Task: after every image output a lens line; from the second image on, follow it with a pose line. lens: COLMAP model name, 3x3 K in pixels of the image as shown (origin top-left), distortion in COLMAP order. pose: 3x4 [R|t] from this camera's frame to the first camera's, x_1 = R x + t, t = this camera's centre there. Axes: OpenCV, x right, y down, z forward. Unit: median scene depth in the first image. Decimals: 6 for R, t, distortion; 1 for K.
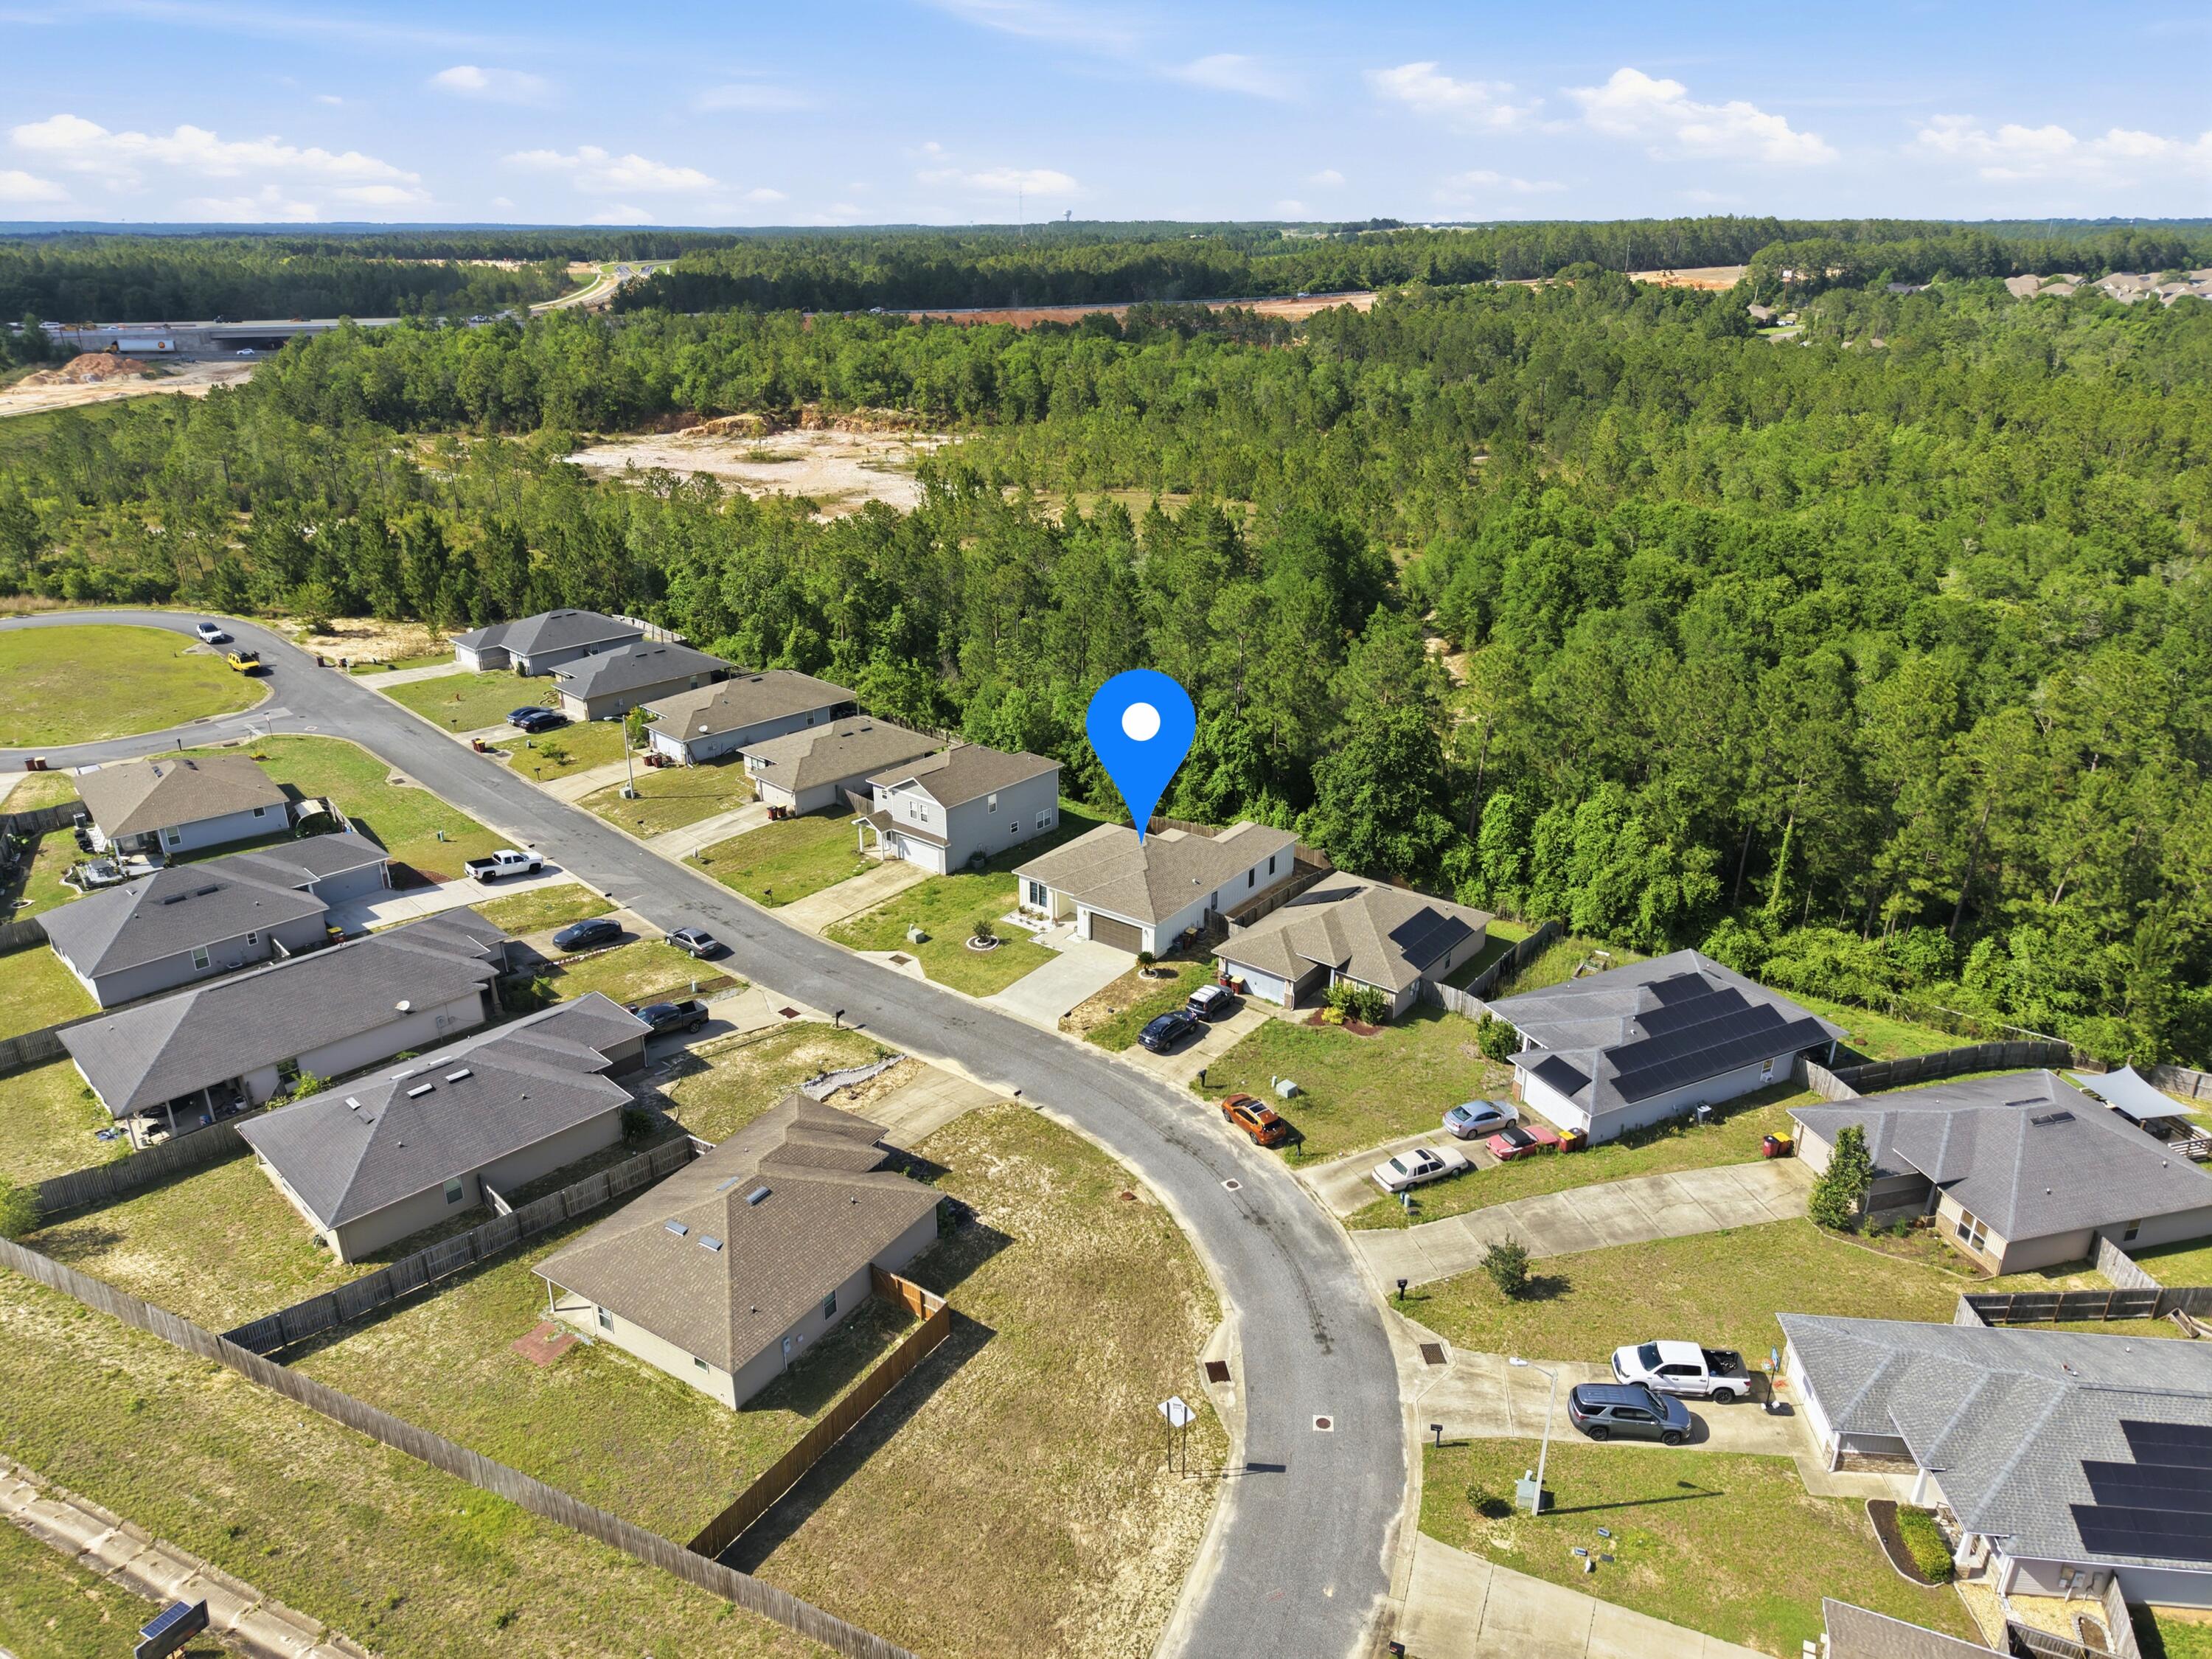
lens RADIAL K [[1506.6, 0, 1106.0], [0, 1506.6, 829.5], [0, 0, 1]] dist [0.097667, -0.090056]
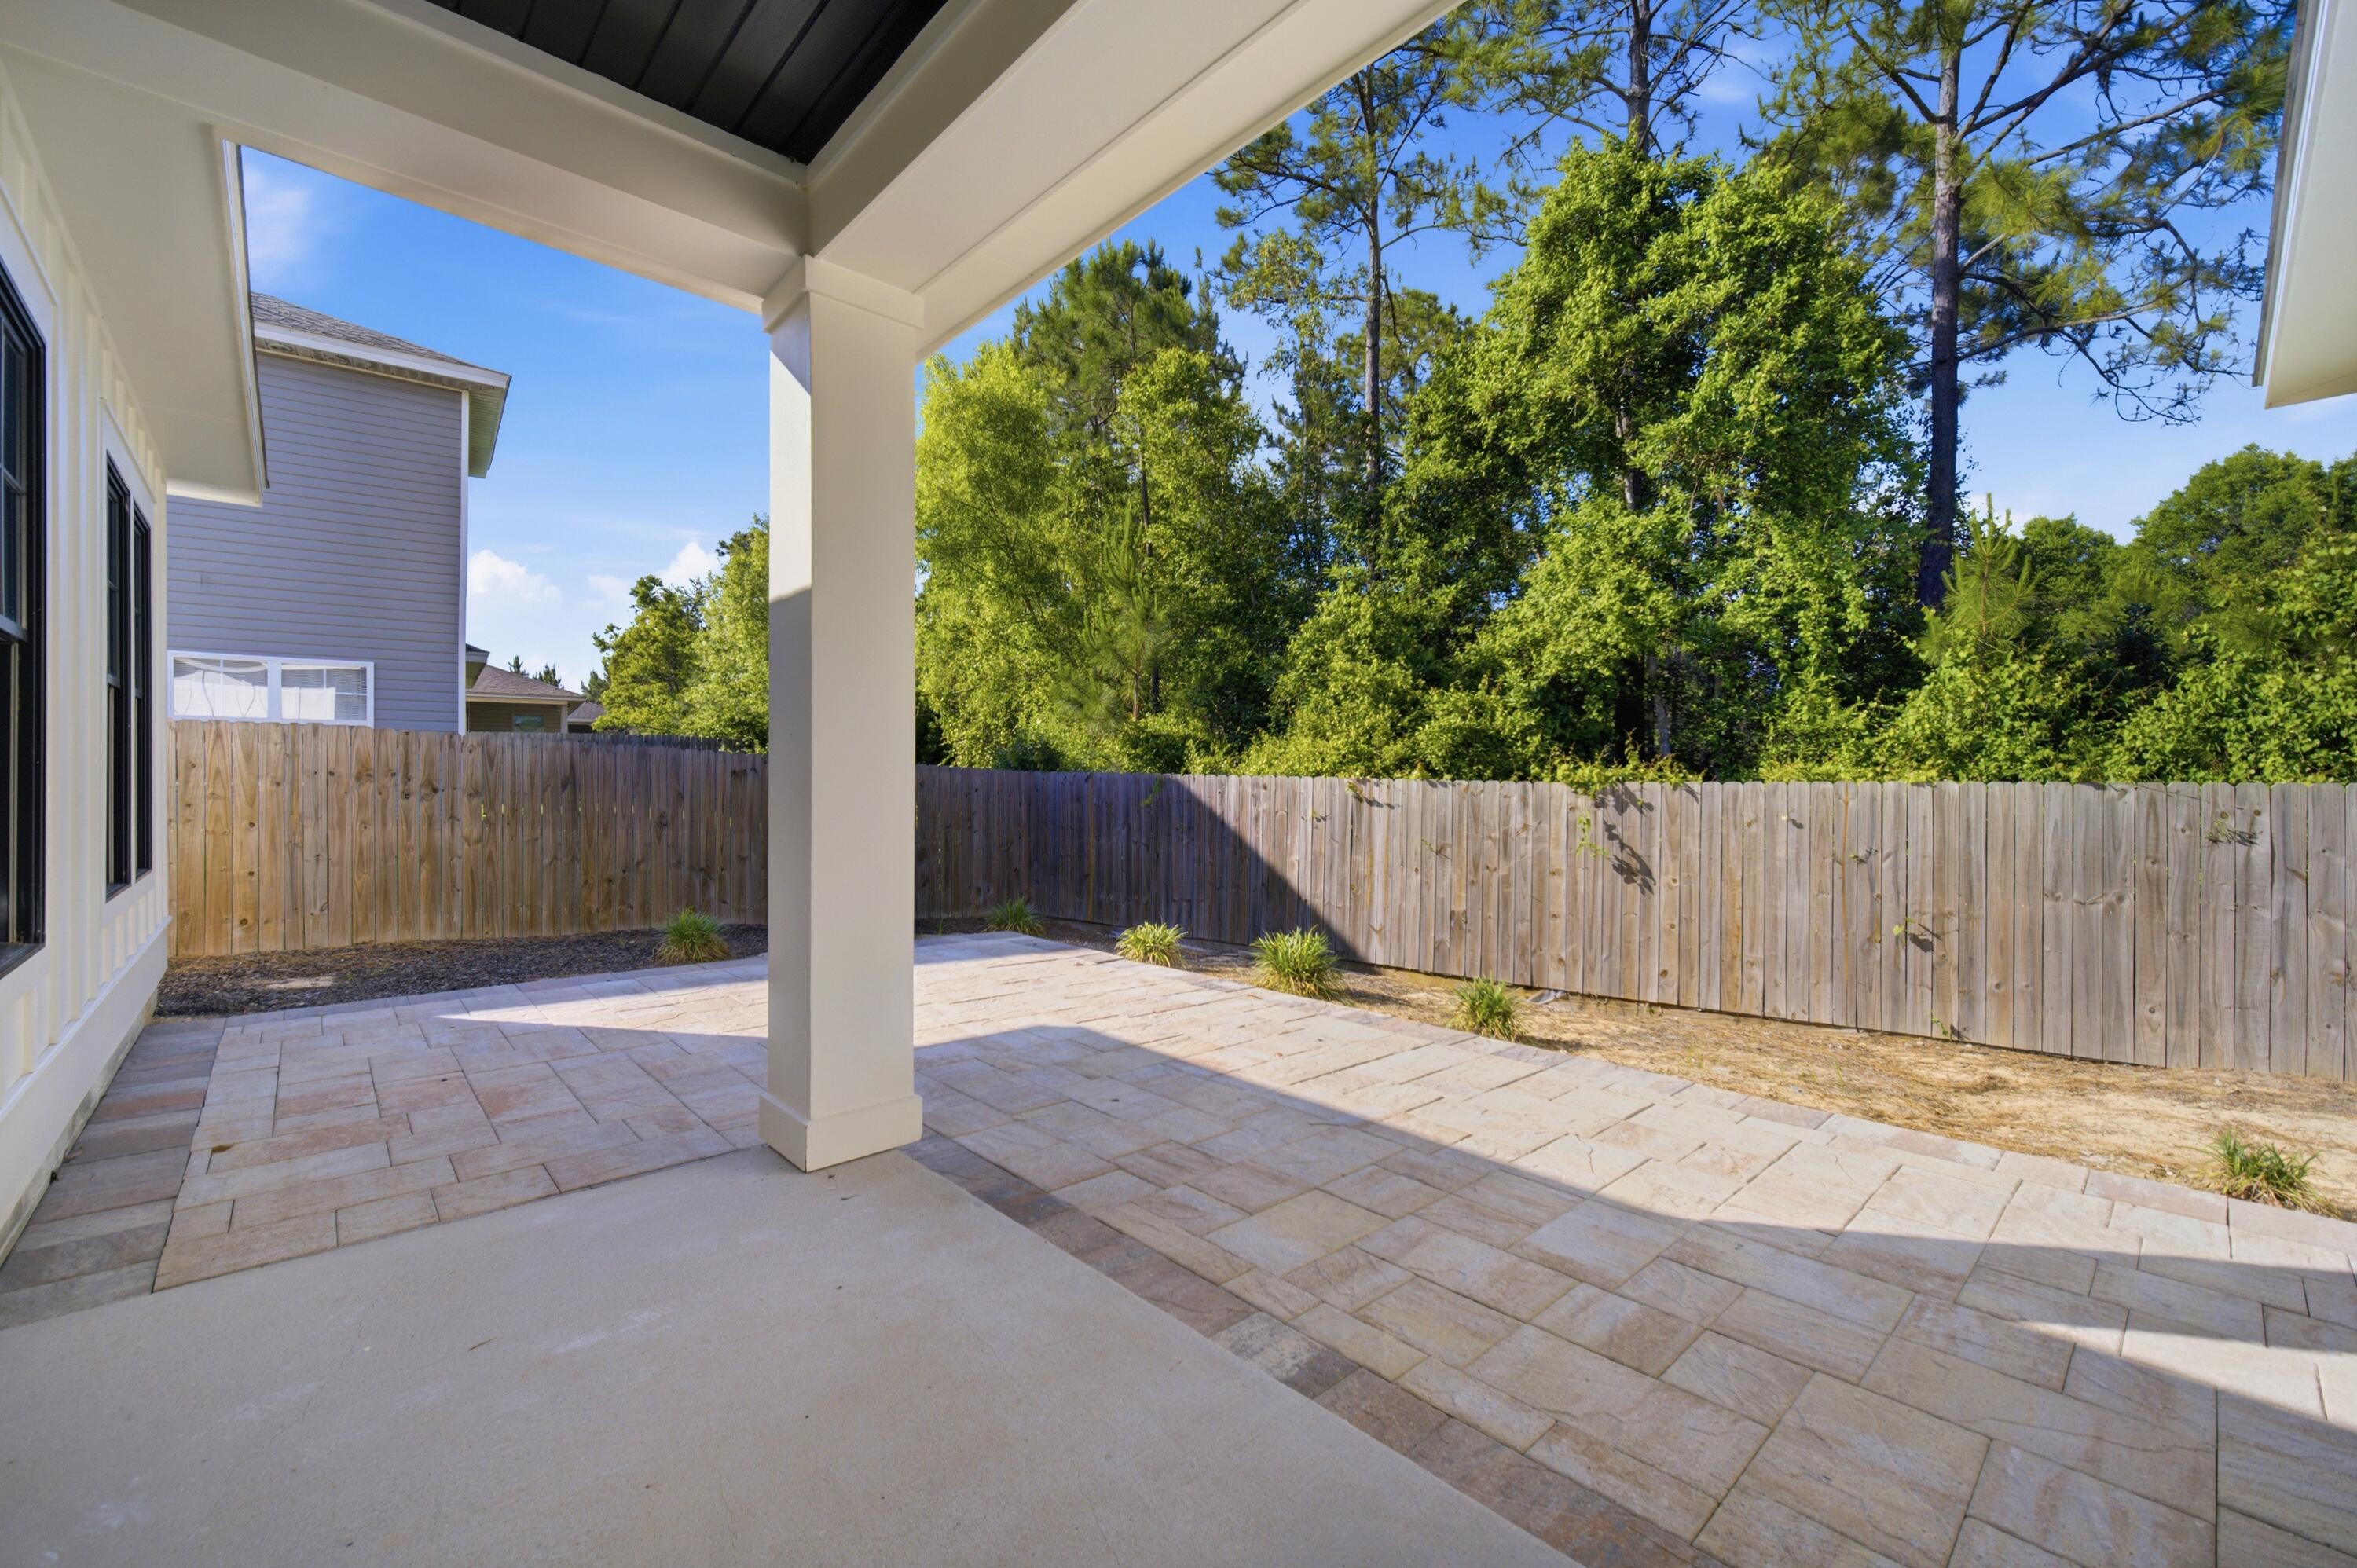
lens RADIAL K [[966.0, 0, 1178.5], [0, 966.0, 784.0], [0, 0, 1]] dist [-0.001062, -0.000196]
pose [[0.982350, 0.005400, -0.186973, 0.066336], [-0.075536, 0.925907, -0.370122, 0.028191], [0.171121, 0.377712, 0.909973, 1.088580]]
